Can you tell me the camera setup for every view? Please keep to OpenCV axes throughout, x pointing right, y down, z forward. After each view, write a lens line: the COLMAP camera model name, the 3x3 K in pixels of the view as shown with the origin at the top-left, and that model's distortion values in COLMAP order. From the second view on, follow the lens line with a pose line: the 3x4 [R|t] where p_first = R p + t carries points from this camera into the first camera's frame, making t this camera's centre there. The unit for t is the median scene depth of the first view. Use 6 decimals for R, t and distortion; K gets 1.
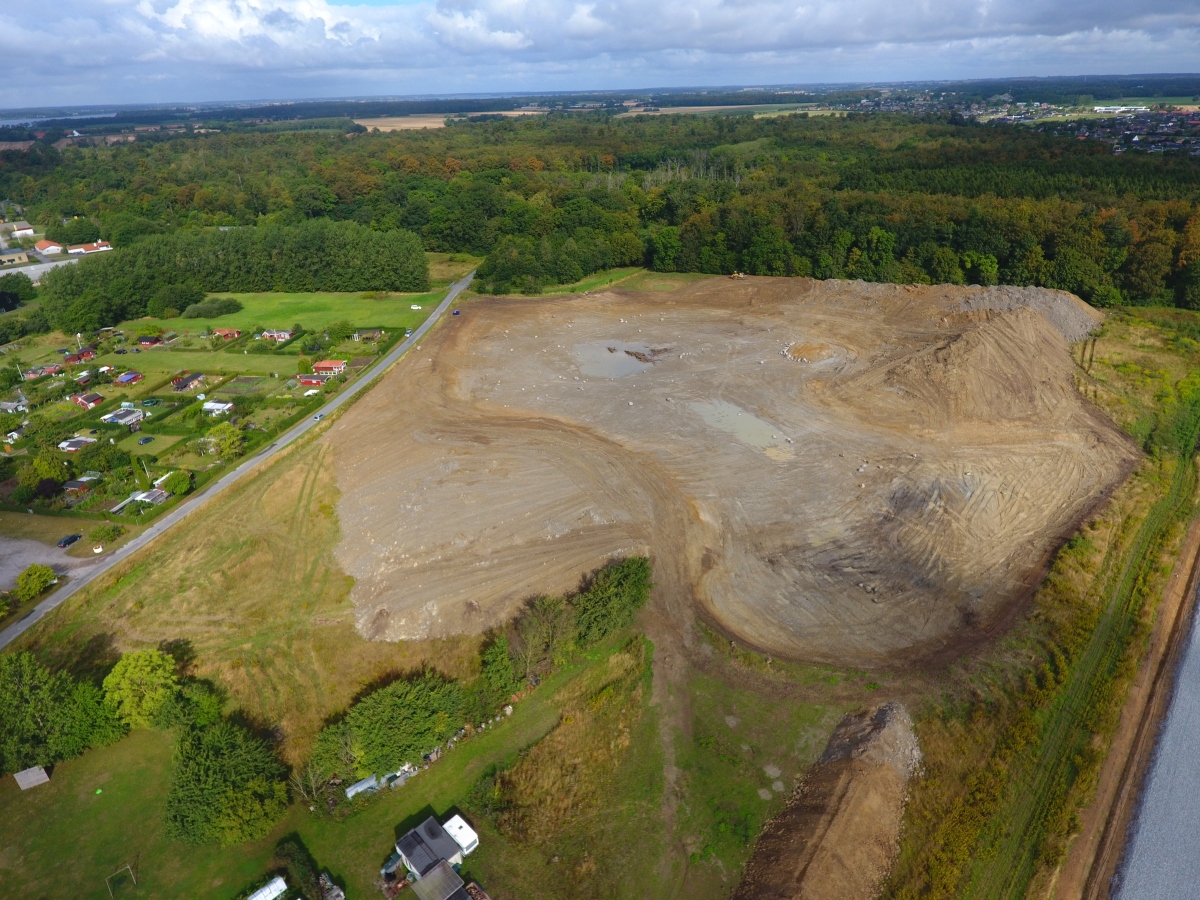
lens RADIAL K [[694.4, 0, 597.9], [0, 694.4, 454.7], [0, 0, 1]] dist [-0.004480, -0.000046]
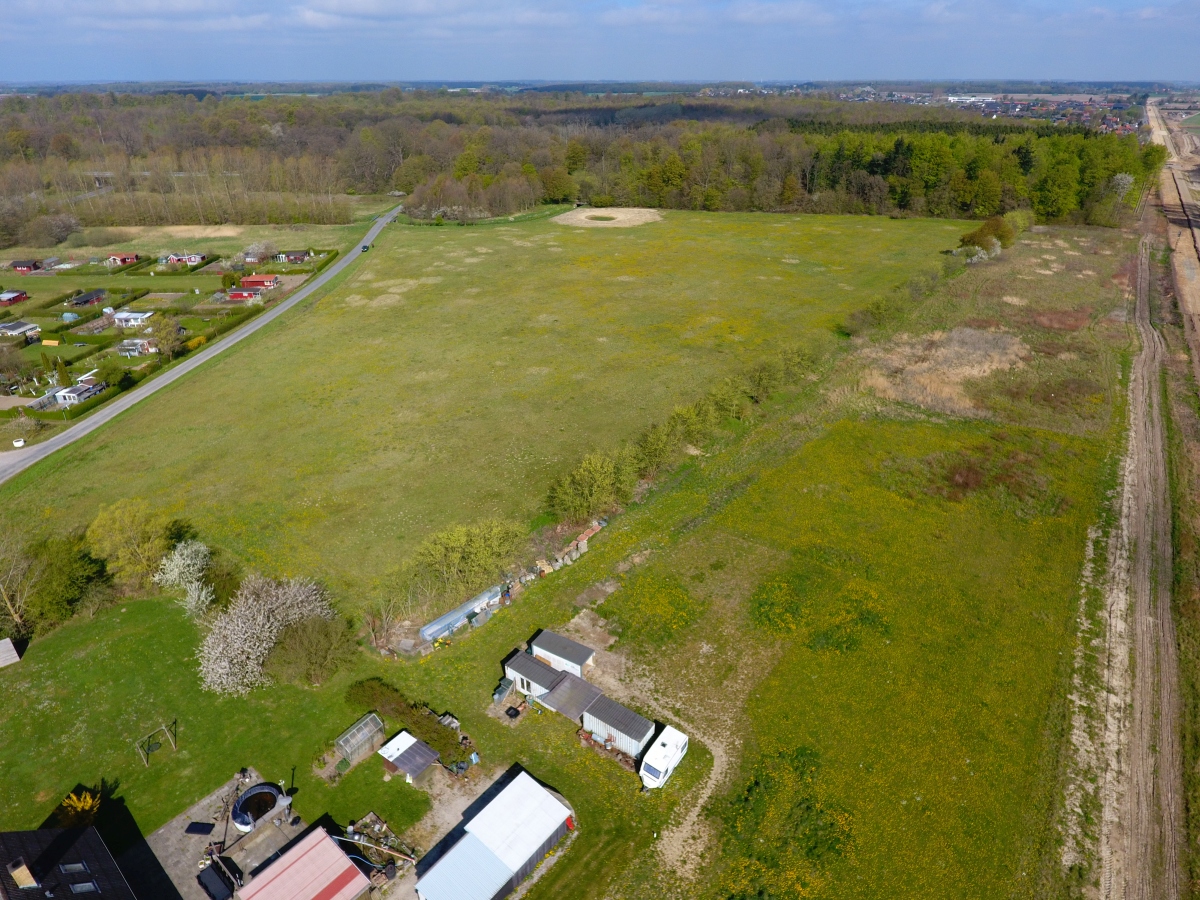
lens RADIAL K [[694.4, 0, 598.0], [0, 694.4, 454.7], [0, 0, 1]] dist [-0.004480, -0.000046]
pose [[0.987086, -0.052121, 0.151476, -0.127595], [0.051287, 0.998640, 0.009405, 0.131343], [-0.151760, -0.001515, 0.988416, 0.067640]]
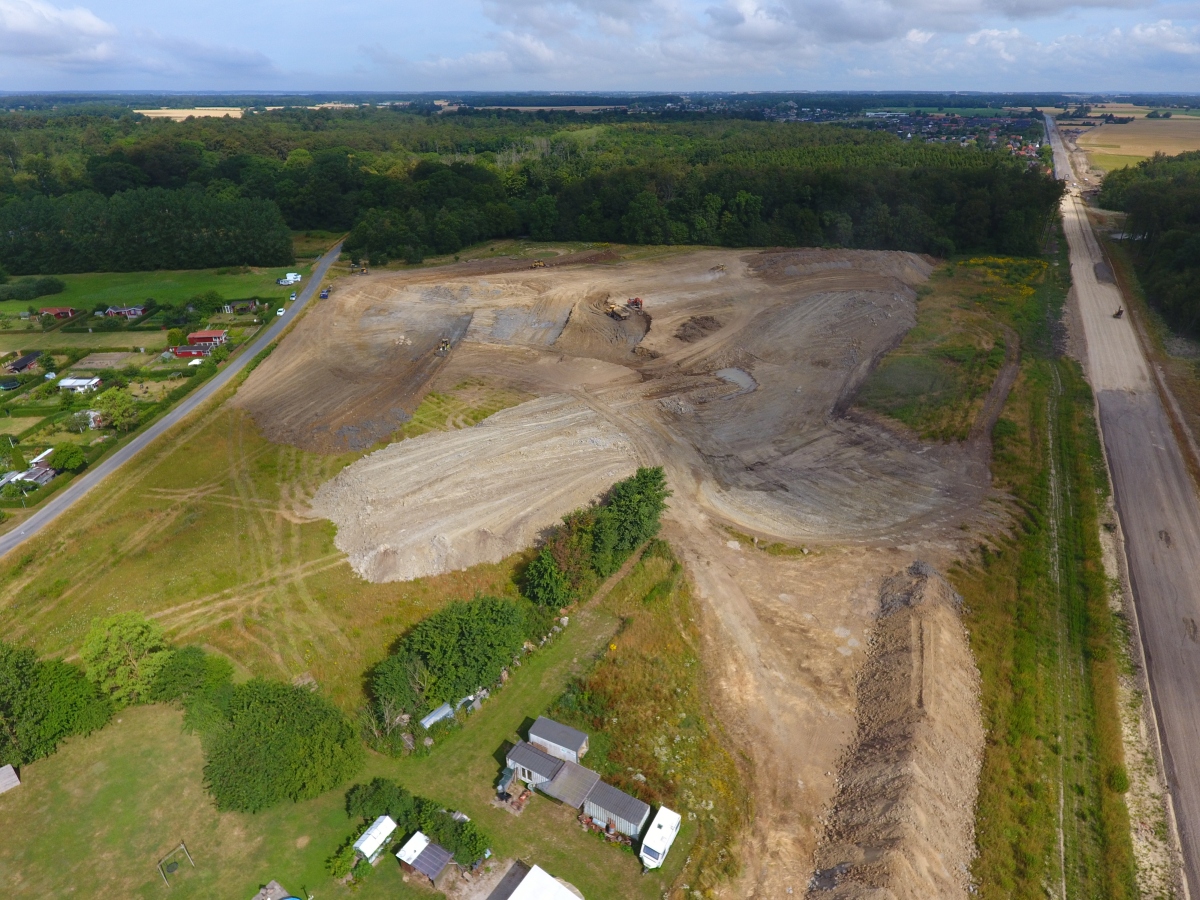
lens RADIAL K [[694.4, 0, 598.4], [0, 694.4, 457.8], [0, 0, 1]] dist [-0.004480, -0.000046]
pose [[0.968554, -0.091419, 0.231401, -0.150836], [0.092152, 0.995715, 0.007662, 0.077439], [-0.231110, 0.013903, 0.972828, 0.040324]]
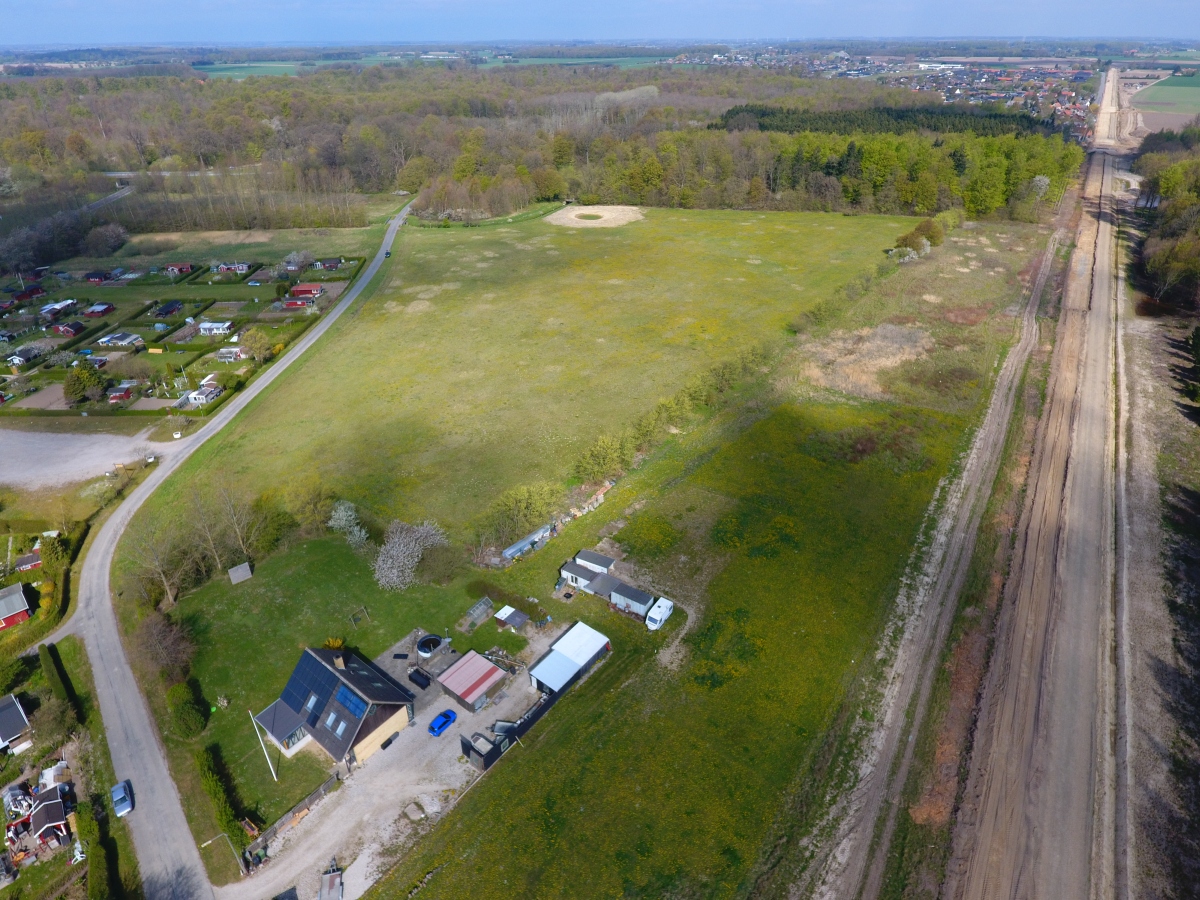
lens RADIAL K [[694.4, 0, 597.7], [0, 694.4, 455.3], [0, 0, 1]] dist [-0.004480, -0.000046]
pose [[0.981528, -0.081056, 0.173299, -0.190521], [0.071879, 0.995691, 0.058596, 0.112469], [-0.177302, -0.045057, 0.983125, -0.151861]]
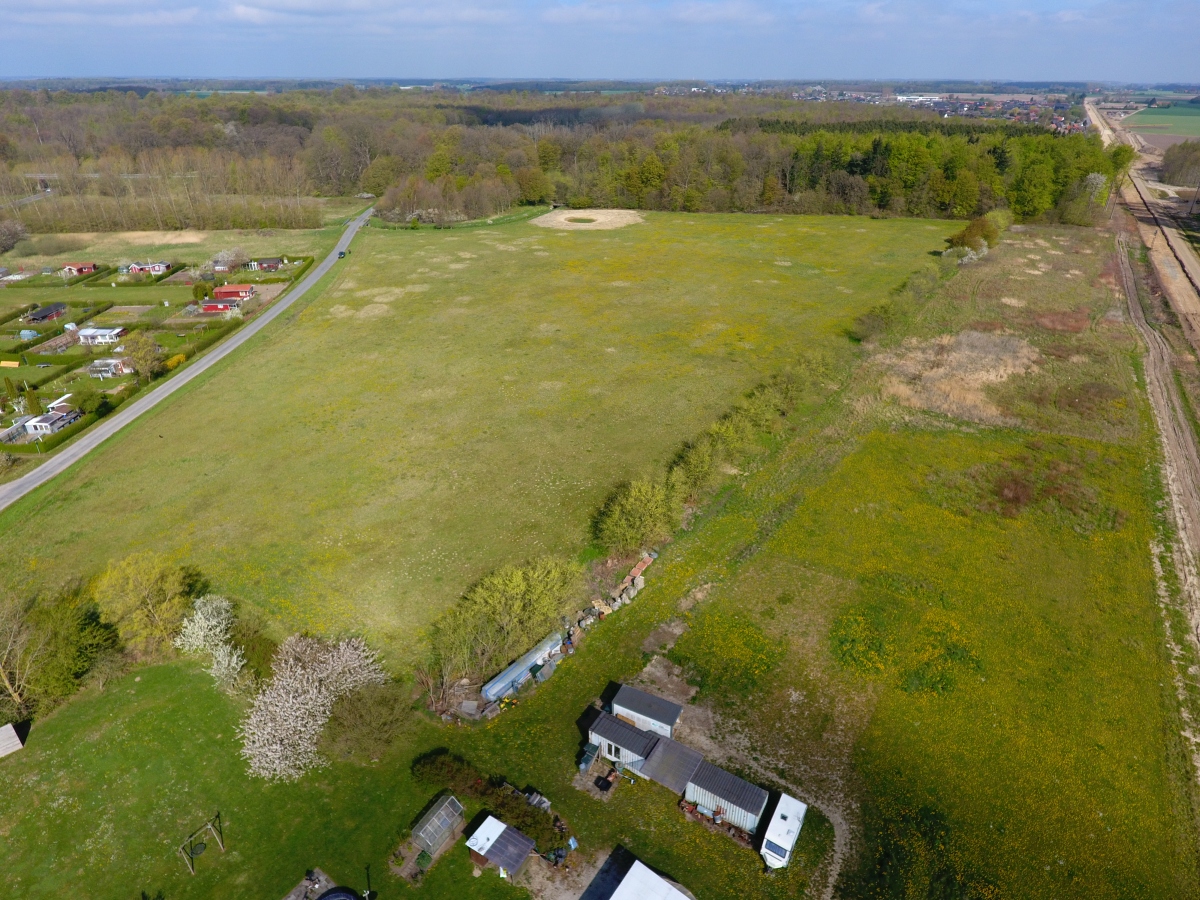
lens RADIAL K [[694.4, 0, 598.0], [0, 694.4, 454.3], [0, 0, 1]] dist [-0.004480, -0.000046]
pose [[0.975031, -0.078242, 0.207828, -0.179750], [0.076856, 0.996933, 0.014746, 0.108190], [-0.208345, 0.001595, 0.978054, 0.111336]]
